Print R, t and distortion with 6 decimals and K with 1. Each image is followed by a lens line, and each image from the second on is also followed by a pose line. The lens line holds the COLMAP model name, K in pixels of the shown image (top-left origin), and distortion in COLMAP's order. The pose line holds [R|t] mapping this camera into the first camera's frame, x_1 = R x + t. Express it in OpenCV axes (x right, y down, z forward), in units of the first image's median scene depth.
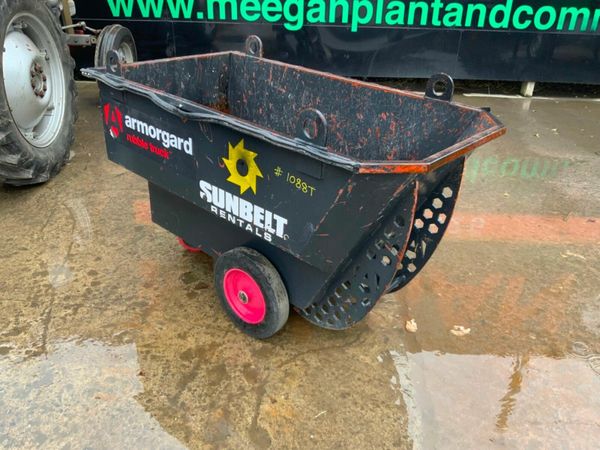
lens RADIAL K [[498.8, 0, 300.0], [0, 498.8, 225.0], [0, 0, 1]] dist [0.076856, -0.173667]
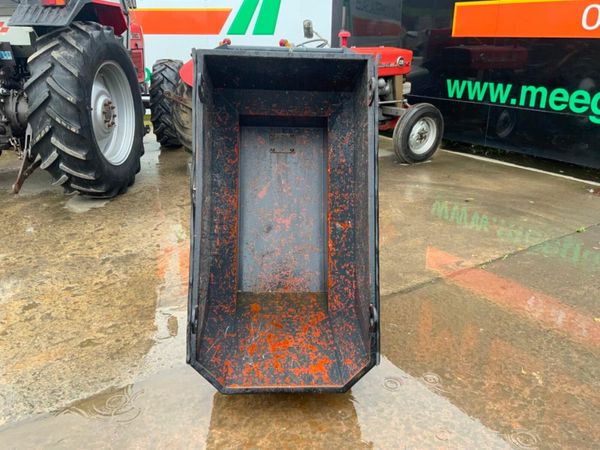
lens RADIAL K [[498.8, 0, 300.0], [0, 498.8, 225.0], [0, 0, 1]] dist [0.076856, -0.173667]
pose [[0.594898, 0.257742, -0.761358, 0.953121], [-0.360118, 0.932279, 0.034220, -0.074866], [0.718618, 0.253821, 0.647428, 0.042905]]
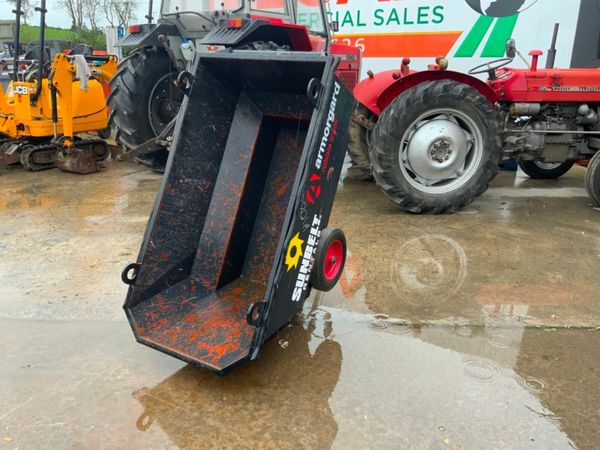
lens RADIAL K [[498.8, 0, 300.0], [0, 498.8, 225.0], [0, 0, 1]] dist [0.076856, -0.173667]
pose [[0.047921, 0.276221, -0.959899, 1.197108], [-0.466046, 0.856169, 0.223105, -0.291911], [0.883462, 0.436665, 0.169759, 0.568775]]
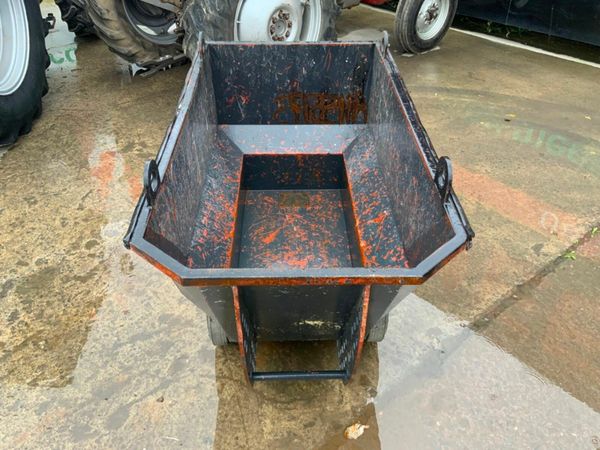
lens RADIAL K [[498.8, 0, 300.0], [0, 498.8, 225.0], [0, 0, 1]] dist [0.076856, -0.173667]
pose [[0.679562, 0.415799, -0.604405, 0.426735], [-0.323141, 0.909295, 0.262224, -0.240449], [0.658616, 0.017111, 0.752285, 0.260334]]
